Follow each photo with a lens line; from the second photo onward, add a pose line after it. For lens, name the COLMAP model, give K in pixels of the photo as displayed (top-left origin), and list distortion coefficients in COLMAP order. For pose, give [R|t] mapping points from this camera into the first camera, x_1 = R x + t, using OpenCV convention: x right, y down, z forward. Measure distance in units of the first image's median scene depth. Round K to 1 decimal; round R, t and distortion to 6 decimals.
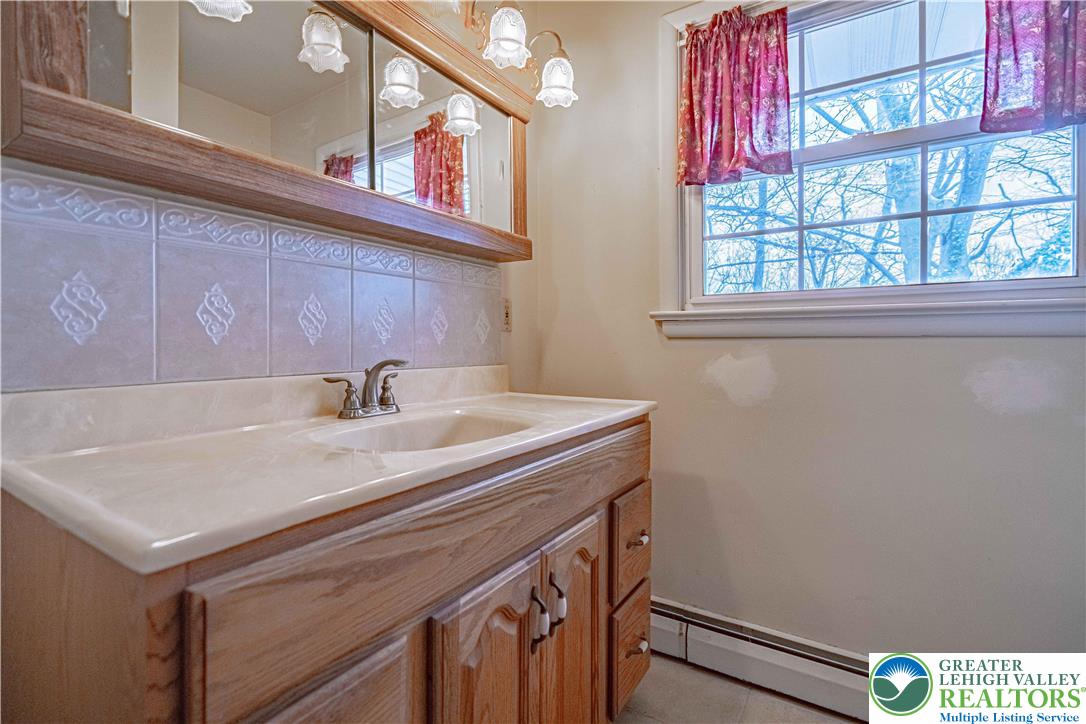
lens RADIAL K [[498.7, 0, 525.1], [0, 498.7, 347.2], [0, 0, 1]] dist [-0.002111, 0.001453]
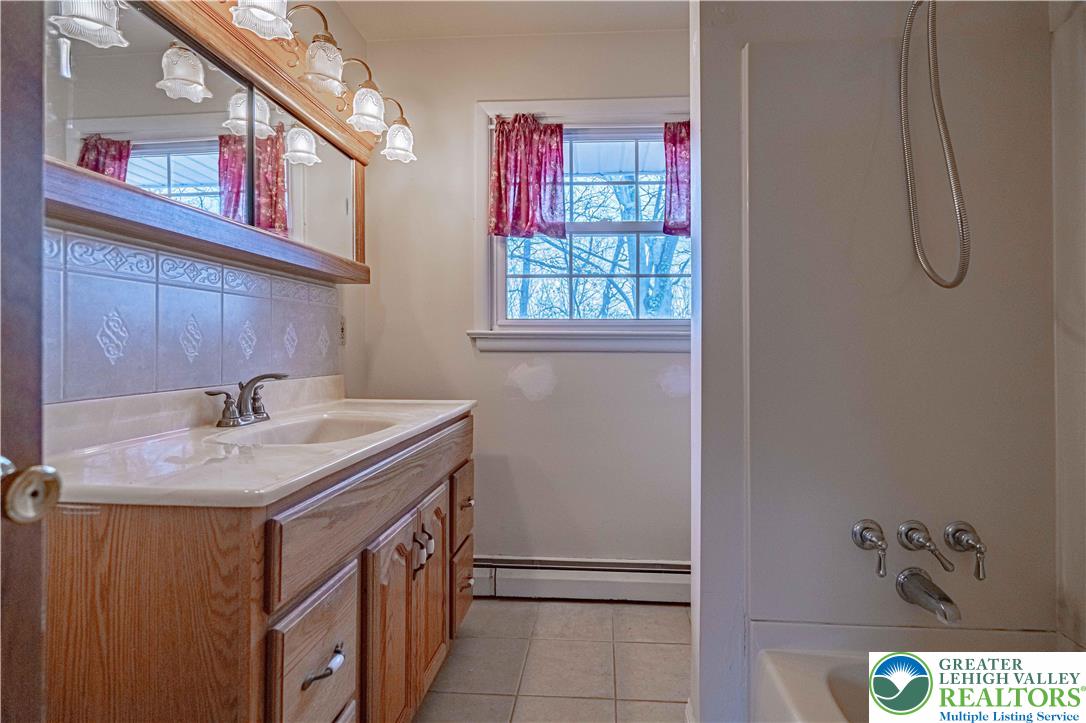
lens RADIAL K [[498.7, 0, 570.6], [0, 498.7, 347.0], [0, 0, 1]] dist [-0.002111, 0.001453]
pose [[0.863895, 0.005687, 0.503641, -0.184223], [-0.001523, 0.999961, -0.008678, -0.020989], [-0.503670, 0.006730, 0.863870, -0.263790]]
